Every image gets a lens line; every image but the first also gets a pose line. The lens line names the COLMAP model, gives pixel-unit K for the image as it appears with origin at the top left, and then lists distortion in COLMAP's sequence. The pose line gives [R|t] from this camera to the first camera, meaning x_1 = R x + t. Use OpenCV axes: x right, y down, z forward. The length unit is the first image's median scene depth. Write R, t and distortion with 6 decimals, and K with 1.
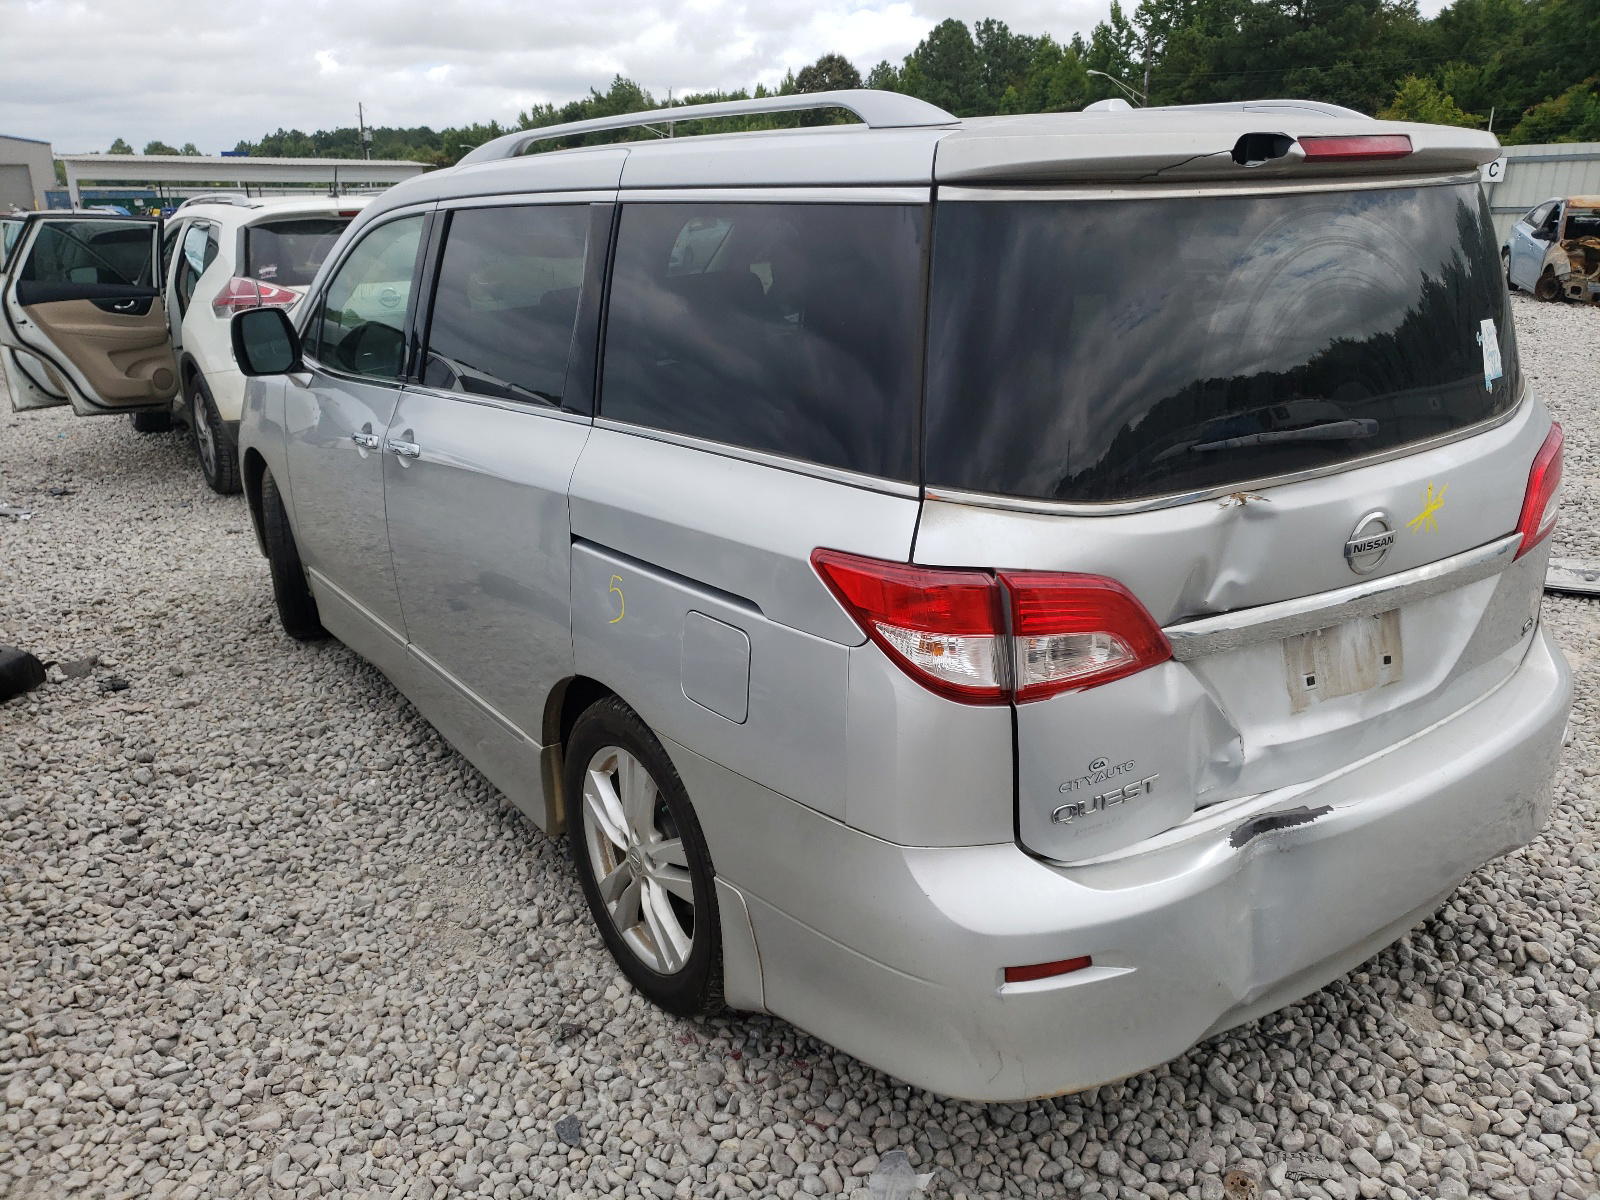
lens RADIAL K [[1290.1, 0, 799.7], [0, 1290.1, 597.1], [0, 0, 1]] dist [0.035815, -0.040636]
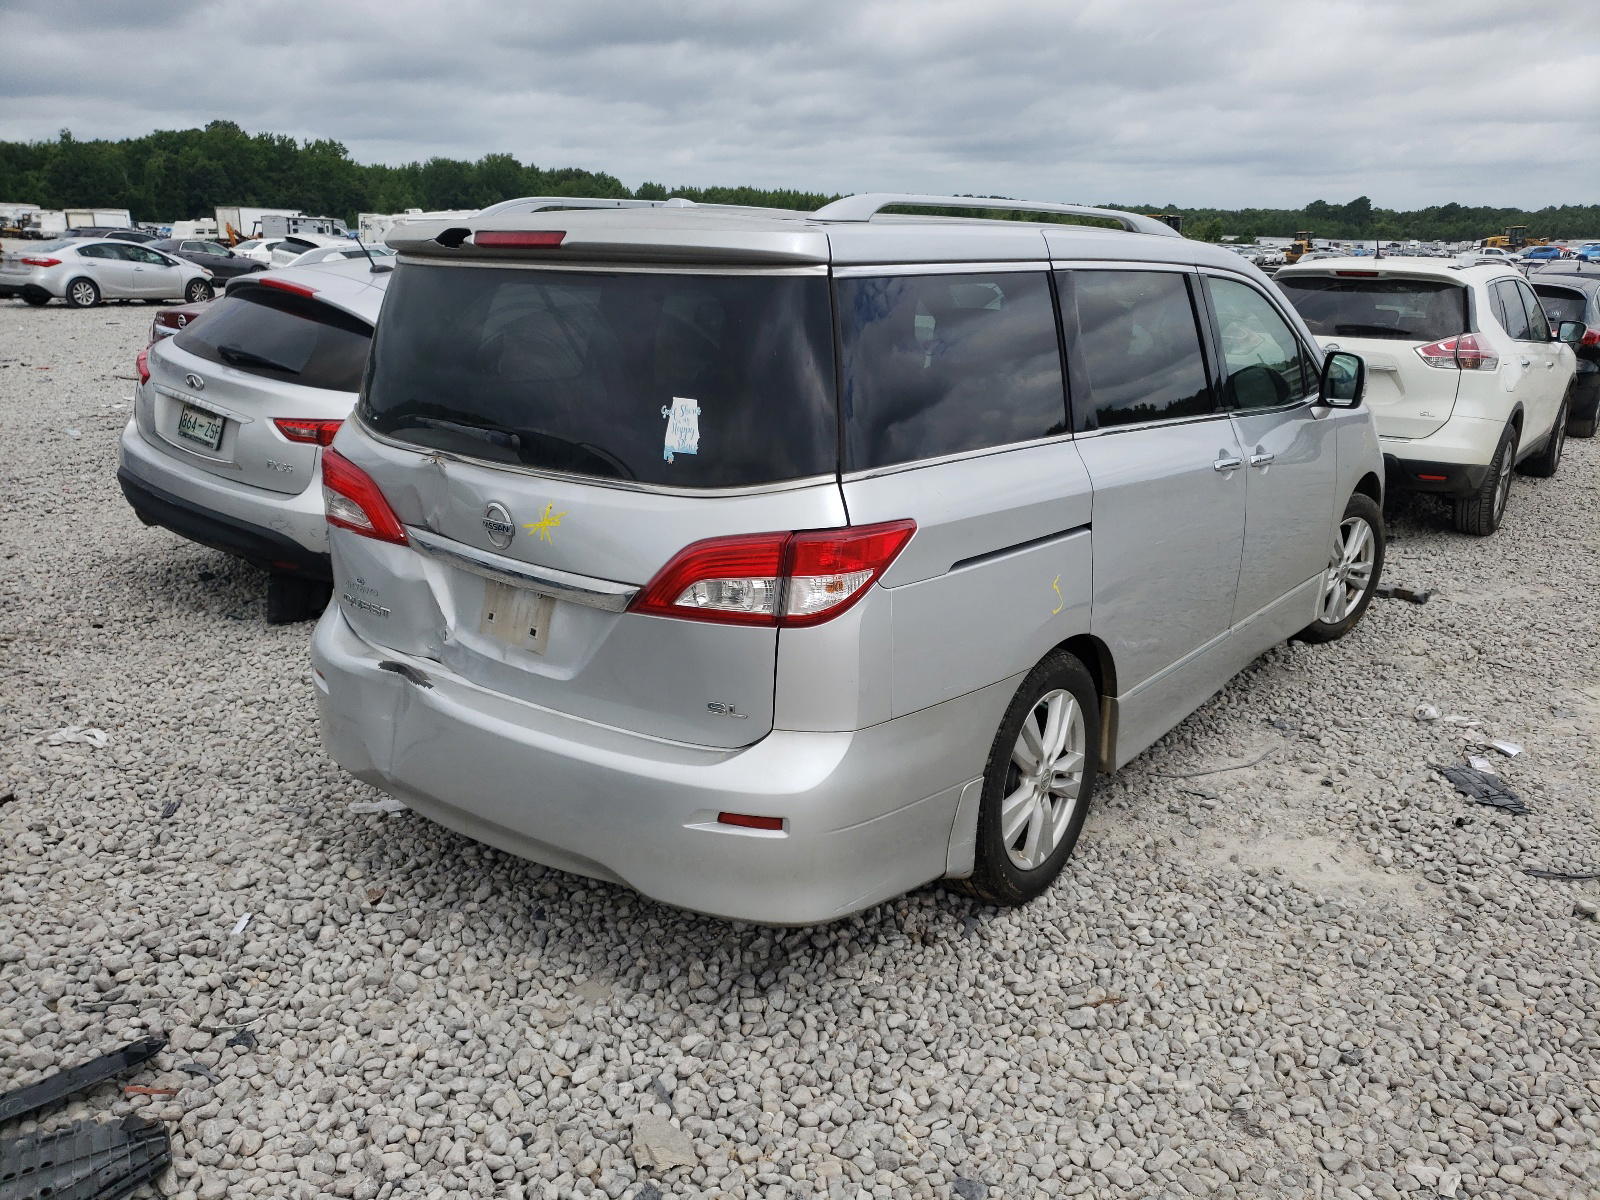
lens RADIAL K [[1290.1, 0, 799.7], [0, 1290.1, 597.1], [0, 0, 1]] dist [0.035815, -0.040636]
pose [[0.264021, 0.288008, -0.920513, 1.878906], [-0.301945, 0.931086, 0.204712, -0.363321], [0.916036, 0.223896, 0.332789, 0.901064]]
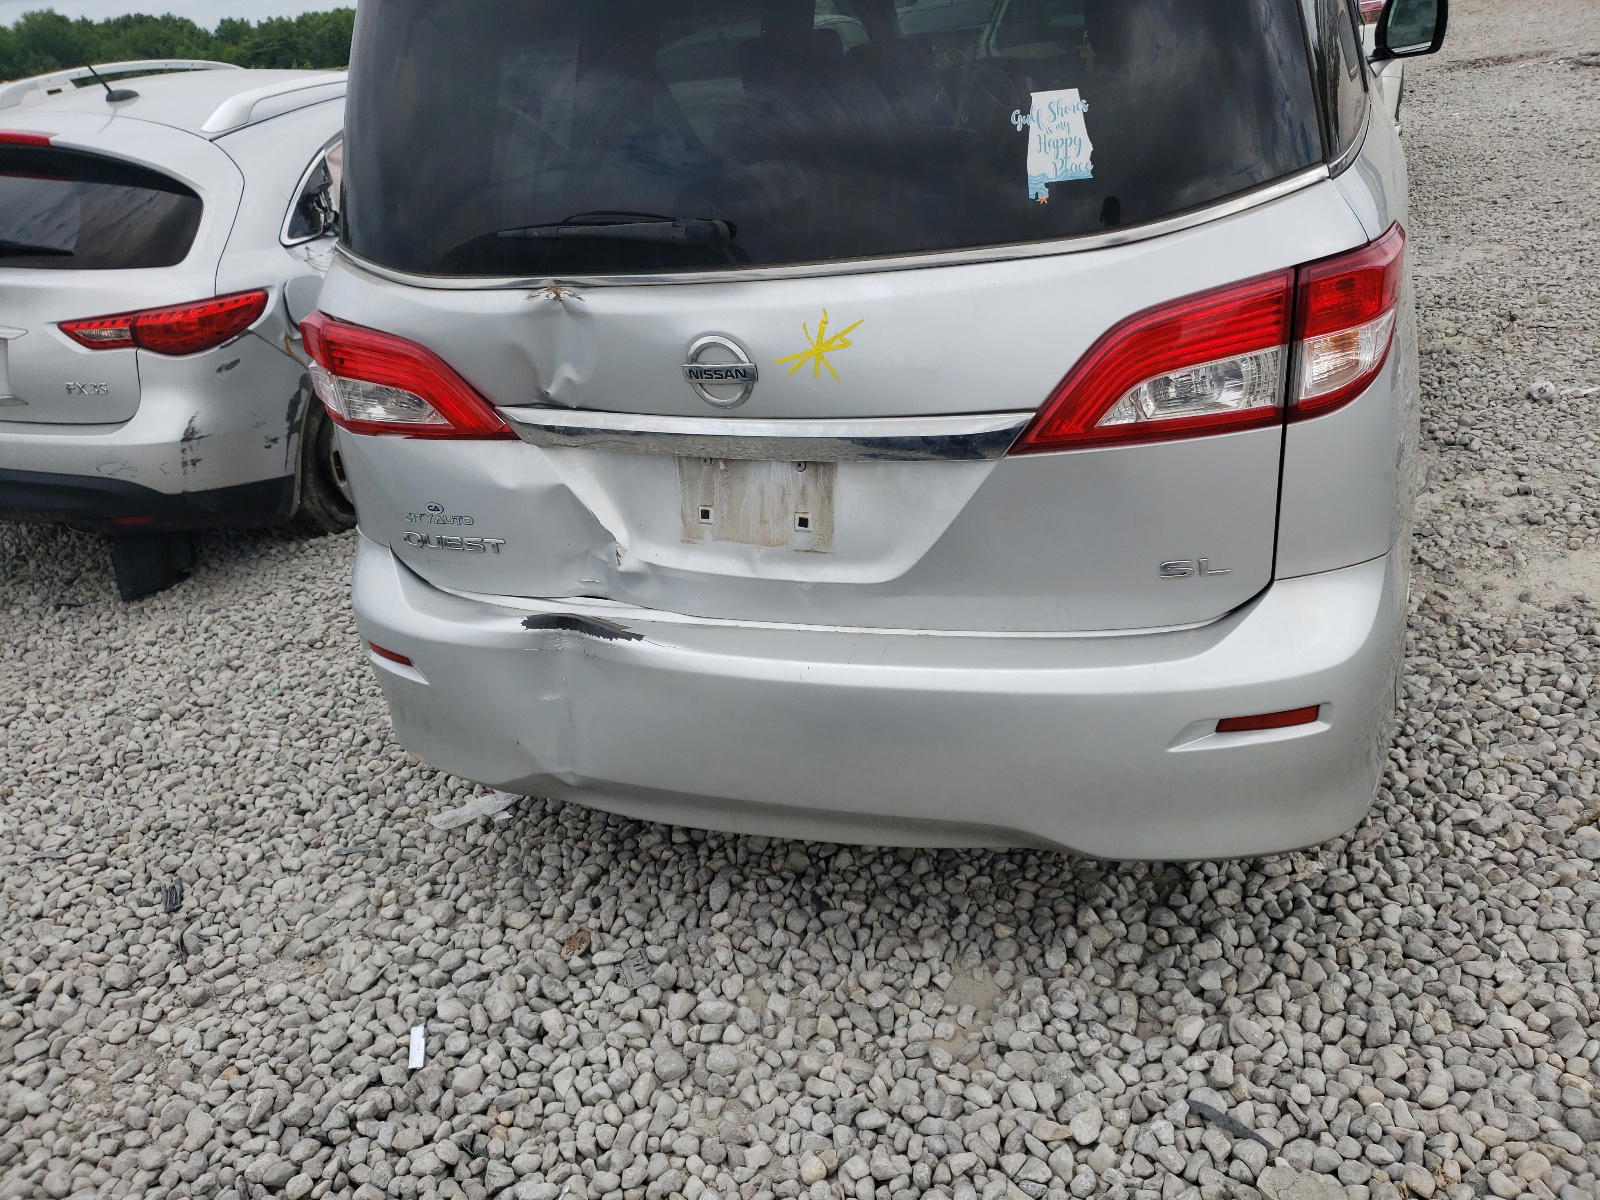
lens RADIAL K [[1290.1, 0, 799.7], [0, 1290.1, 597.1], [0, 0, 1]] dist [0.035815, -0.040636]
pose [[0.516294, 0.320417, -0.794213, 1.250237], [-0.138279, 0.946394, 0.291922, -0.164894], [0.845174, -0.040895, 0.532924, 0.611584]]
